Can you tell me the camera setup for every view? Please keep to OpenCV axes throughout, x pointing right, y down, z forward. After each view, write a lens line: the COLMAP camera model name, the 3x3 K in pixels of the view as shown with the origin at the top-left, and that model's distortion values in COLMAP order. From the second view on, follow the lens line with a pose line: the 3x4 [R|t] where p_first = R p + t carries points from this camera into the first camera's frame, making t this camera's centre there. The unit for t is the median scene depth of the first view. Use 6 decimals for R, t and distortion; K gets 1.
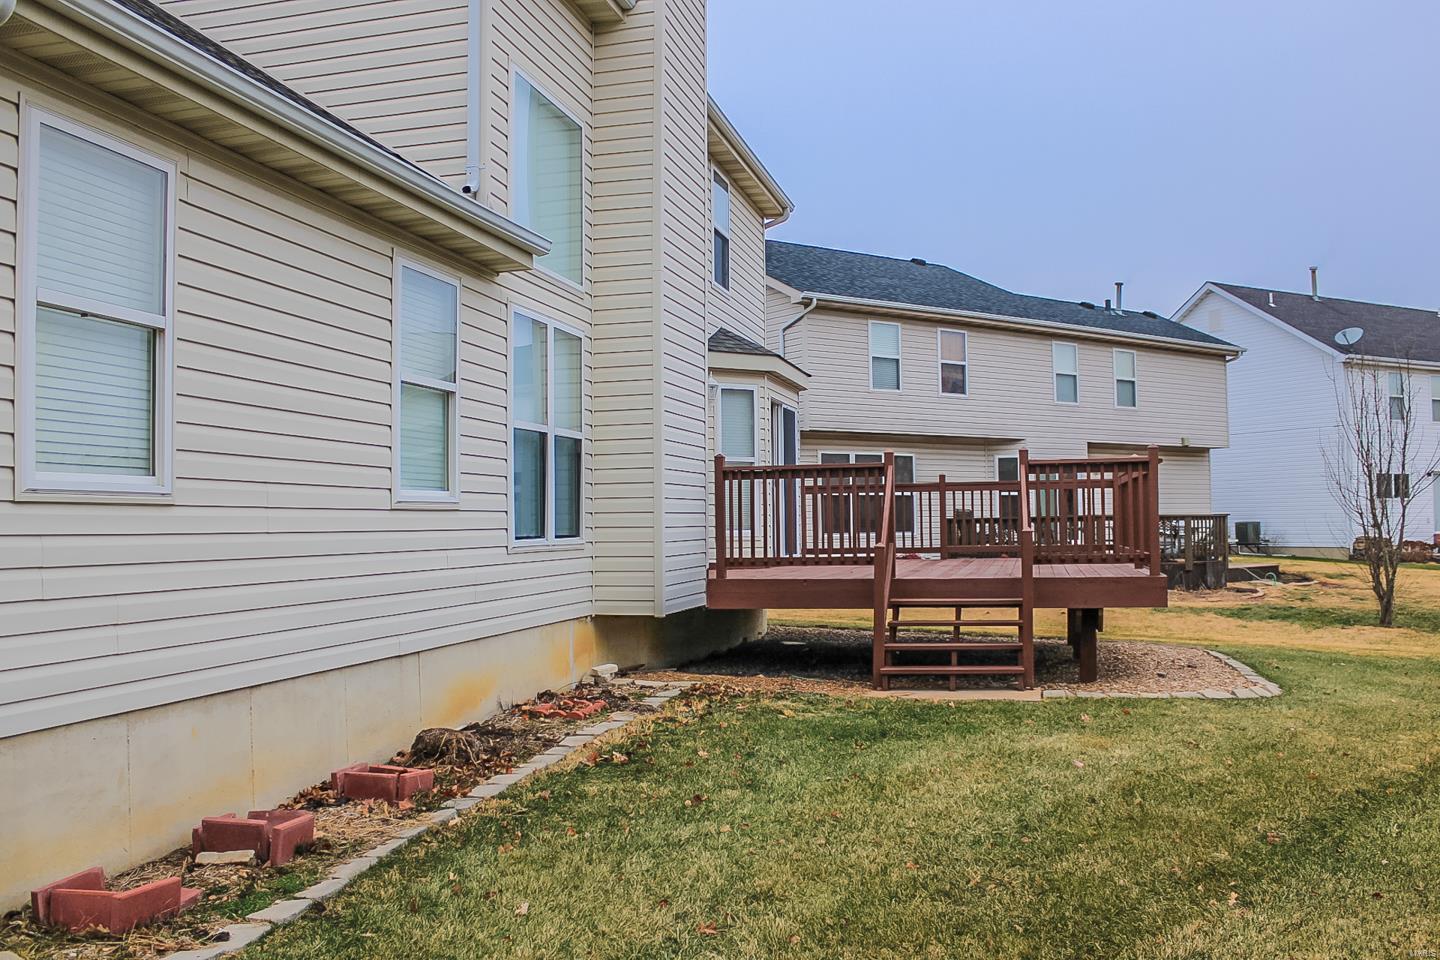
lens RADIAL K [[1233.9, 0, 720.0], [0, 1233.9, 480.0], [0, 0, 1]] dist [-0.007274, 0.004695]
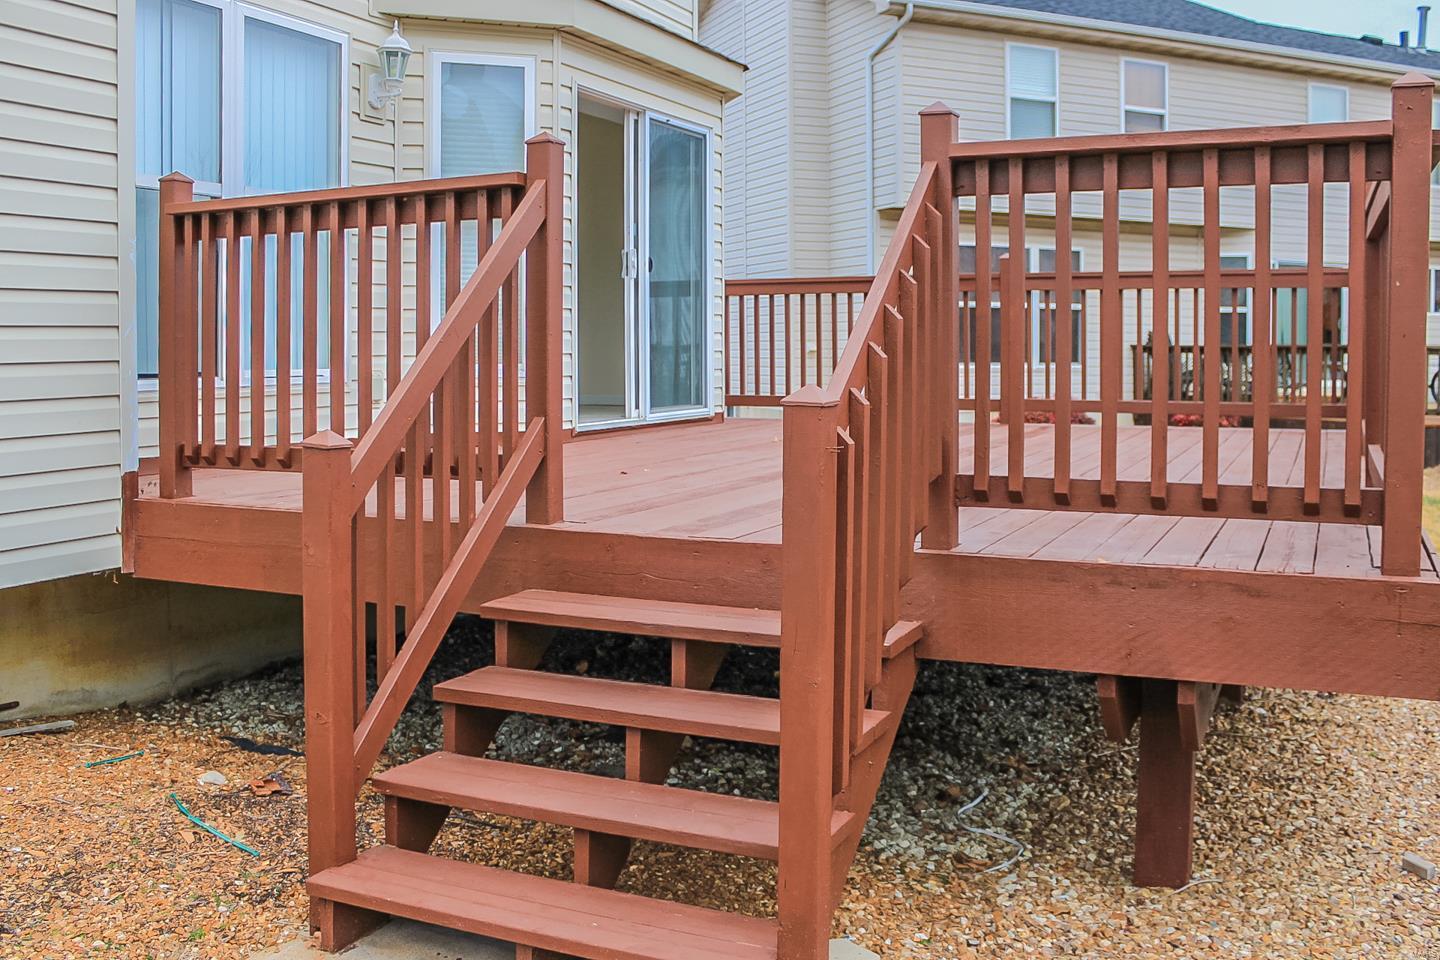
lens RADIAL K [[1233.9, 0, 720.0], [0, 1233.9, 480.0], [0, 0, 1]] dist [-0.007274, 0.004695]
pose [[0.980296, 0.020470, -0.196469, 0.169021], [0.008239, 0.989514, 0.144203, 0.014025], [0.197360, -0.142980, 0.969848, 0.454219]]
